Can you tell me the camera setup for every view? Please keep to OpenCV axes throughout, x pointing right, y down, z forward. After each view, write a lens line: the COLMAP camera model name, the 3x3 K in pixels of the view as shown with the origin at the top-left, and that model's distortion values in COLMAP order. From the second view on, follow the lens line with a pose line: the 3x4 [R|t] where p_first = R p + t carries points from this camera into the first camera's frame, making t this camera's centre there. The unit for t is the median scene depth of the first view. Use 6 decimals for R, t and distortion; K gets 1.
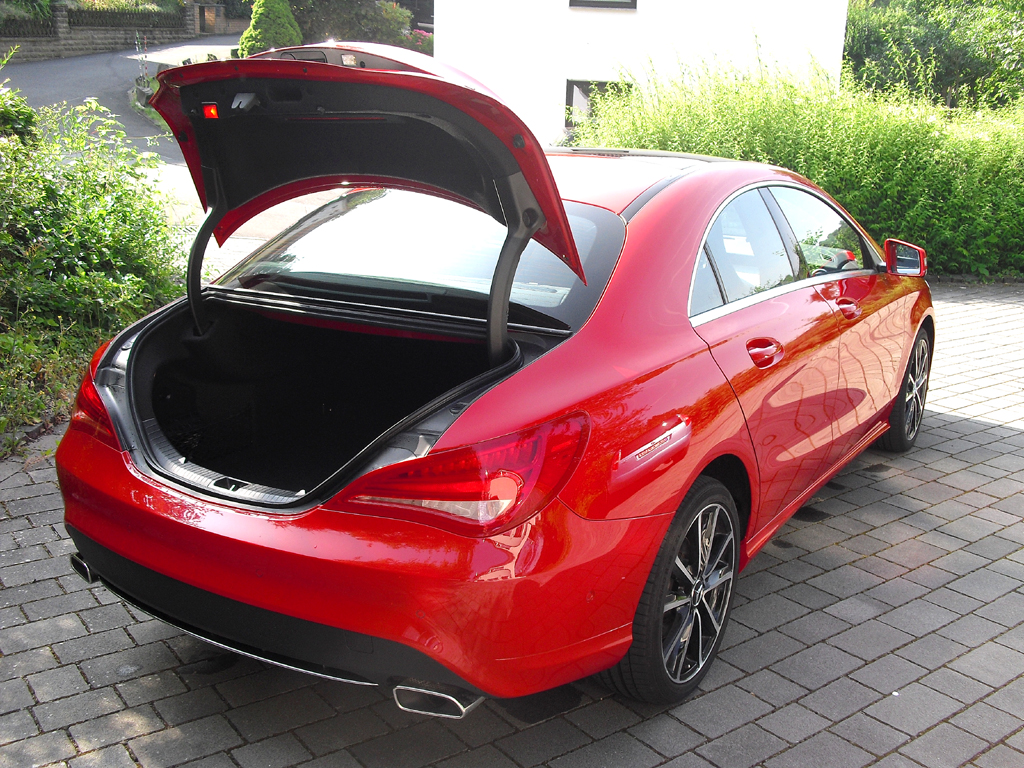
lens RADIAL K [[1057.8, 0, 512.0], [0, 1057.8, 384.0], [0, 0, 1]] dist [-0.216145, 0.220245]
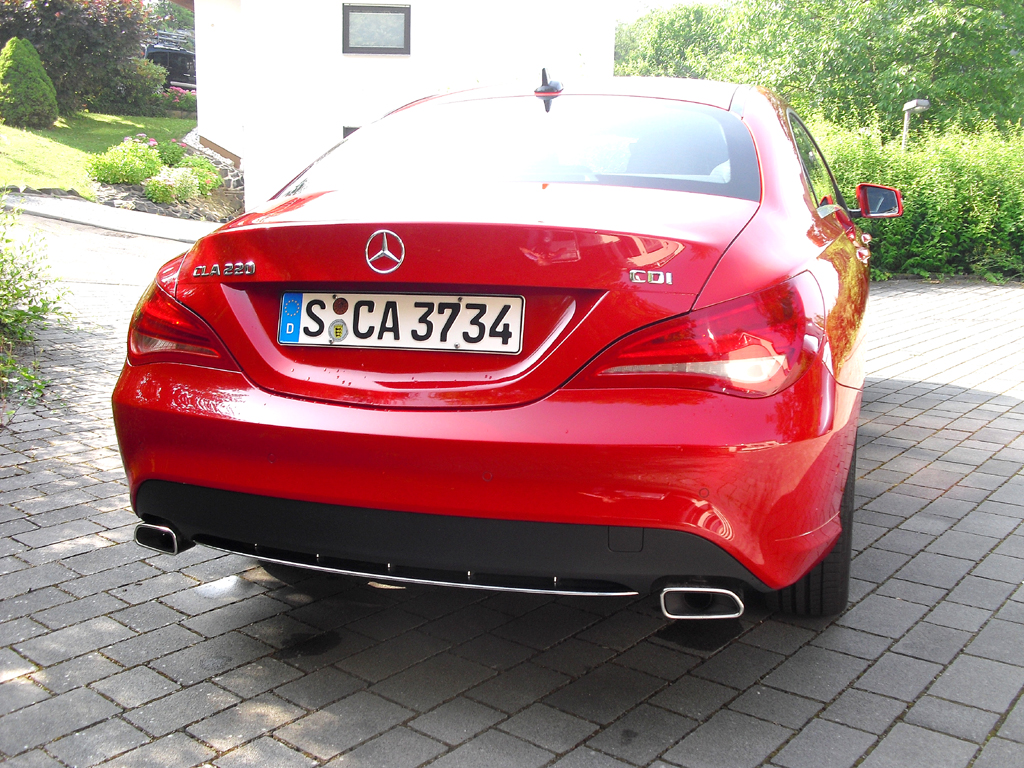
lens RADIAL K [[1057.8, 0, 512.0], [0, 1057.8, 384.0], [0, 0, 1]] dist [-0.216145, 0.220245]
pose [[0.971140, -0.064633, 0.229588, -0.309023], [0.077677, 0.995811, -0.048227, 0.112465], [-0.225509, 0.064668, 0.972092, 0.128961]]
